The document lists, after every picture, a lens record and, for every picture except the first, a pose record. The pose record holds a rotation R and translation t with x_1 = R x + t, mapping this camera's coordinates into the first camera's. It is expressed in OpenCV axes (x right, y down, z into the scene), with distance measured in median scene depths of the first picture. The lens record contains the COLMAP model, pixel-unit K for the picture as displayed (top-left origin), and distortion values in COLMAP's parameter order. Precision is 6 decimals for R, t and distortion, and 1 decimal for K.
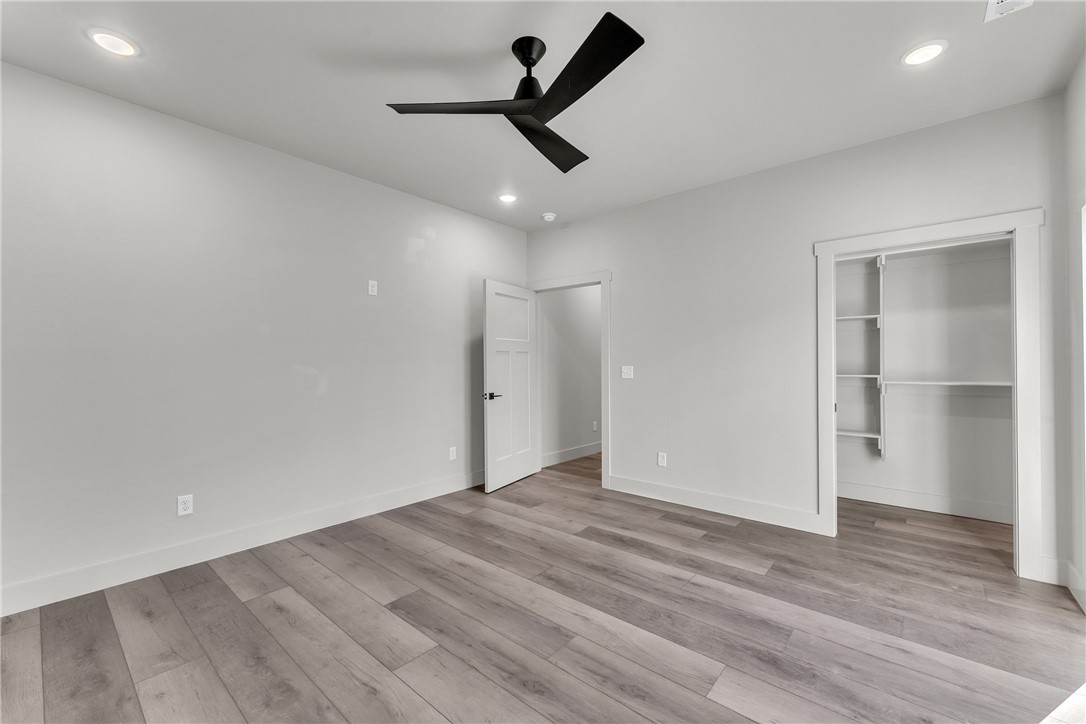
lens RADIAL K [[443.1, 0, 542.3], [0, 443.1, 361.7], [0, 0, 1]] dist [-0.001440, -0.000440]
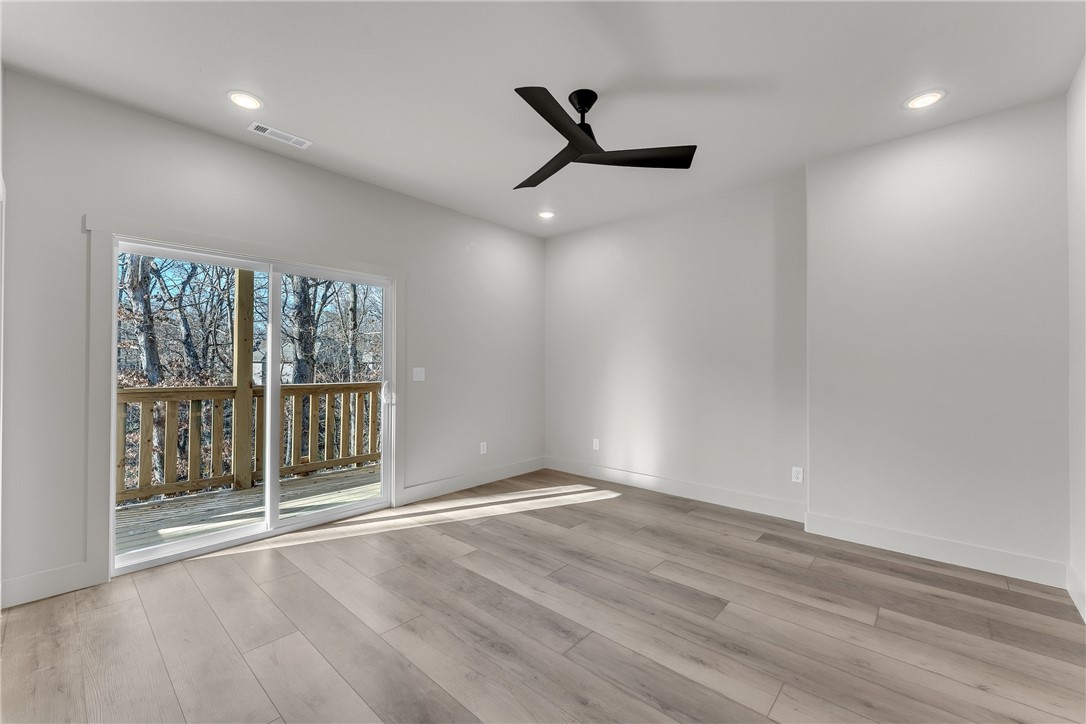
lens RADIAL K [[443.1, 0, 543.9], [0, 443.1, 360.1], [0, 0, 1]] dist [-0.001440, -0.000440]
pose [[-0.999816, 0.001675, 0.019088, 0.048960], [0.001429, 0.999915, -0.012934, 0.007275], [-0.019108, -0.012905, -0.999734, 2.020797]]
